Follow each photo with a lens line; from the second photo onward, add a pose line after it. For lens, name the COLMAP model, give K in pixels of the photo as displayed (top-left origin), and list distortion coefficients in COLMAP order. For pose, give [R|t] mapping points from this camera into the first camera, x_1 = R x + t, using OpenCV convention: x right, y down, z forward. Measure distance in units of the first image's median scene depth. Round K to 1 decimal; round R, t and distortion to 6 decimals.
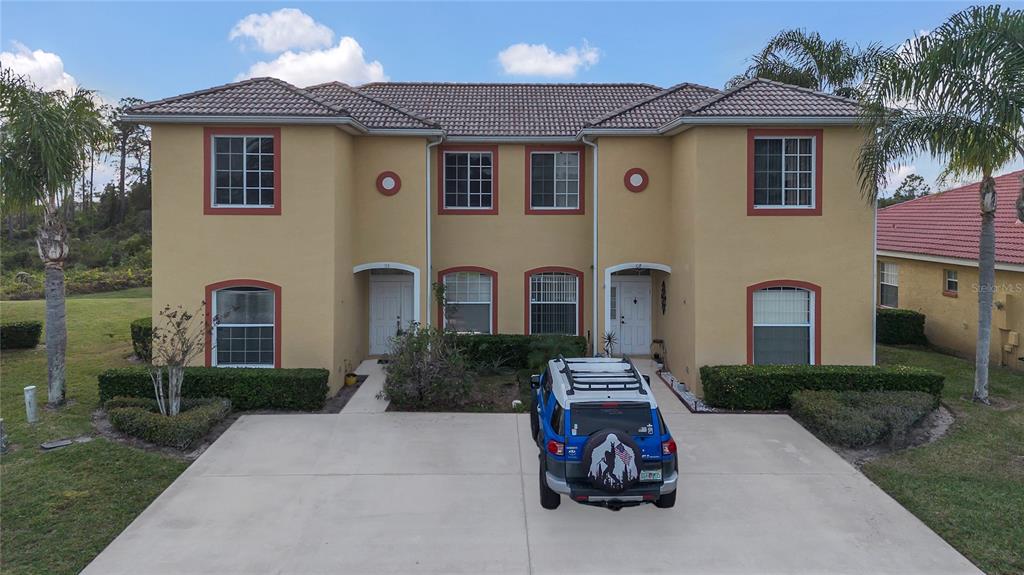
lens RADIAL K [[747.0, 0, 511.5], [0, 747.0, 287.8], [0, 0, 1]] dist [0.062762, -0.003912]
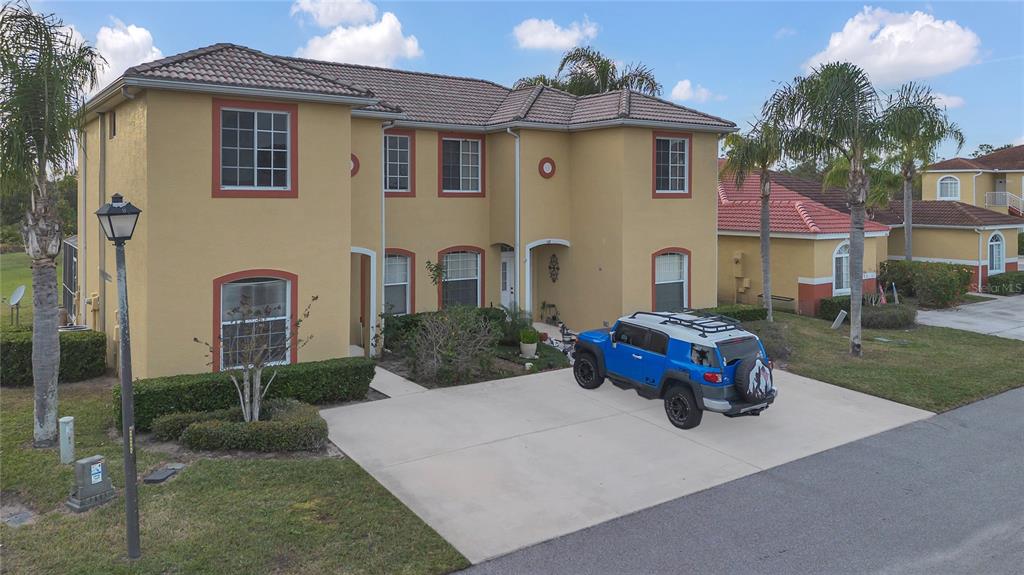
lens RADIAL K [[747.0, 0, 511.5], [0, 747.0, 287.1], [0, 0, 1]] dist [0.062762, -0.003912]
pose [[0.822755, -0.068261, 0.564282, -0.614682], [0.055178, 0.997666, 0.040234, -0.009687], [-0.565711, -0.001966, 0.824601, 0.080843]]
